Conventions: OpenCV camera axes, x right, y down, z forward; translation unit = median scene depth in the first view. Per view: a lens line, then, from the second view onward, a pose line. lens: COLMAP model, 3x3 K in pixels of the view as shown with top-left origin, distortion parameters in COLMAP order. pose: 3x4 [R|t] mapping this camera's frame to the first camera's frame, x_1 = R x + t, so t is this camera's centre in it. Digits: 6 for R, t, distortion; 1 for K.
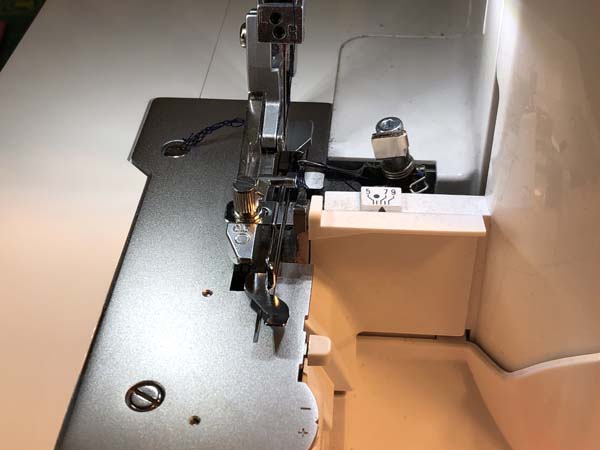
lens RADIAL K [[907.6, 0, 300.0], [0, 907.6, 225.0], [0, 0, 1]] dist [-0.006894, -0.017786]
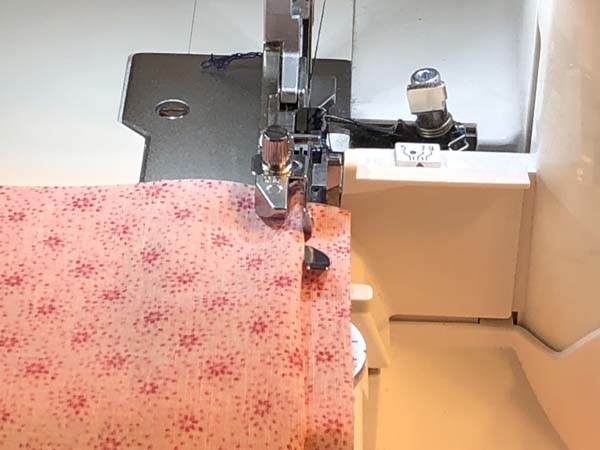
lens RADIAL K [[2355.2, 0, 300.0], [0, 2355.2, 225.0], [0, 0, 1]] dist [-0.267272, -1.632953]
pose [[0.997160, 0.003667, 0.075229, -0.197040], [0.004243, 0.994492, -0.104727, 0.274839], [-0.075199, 0.104749, 0.991652, -1.269410]]
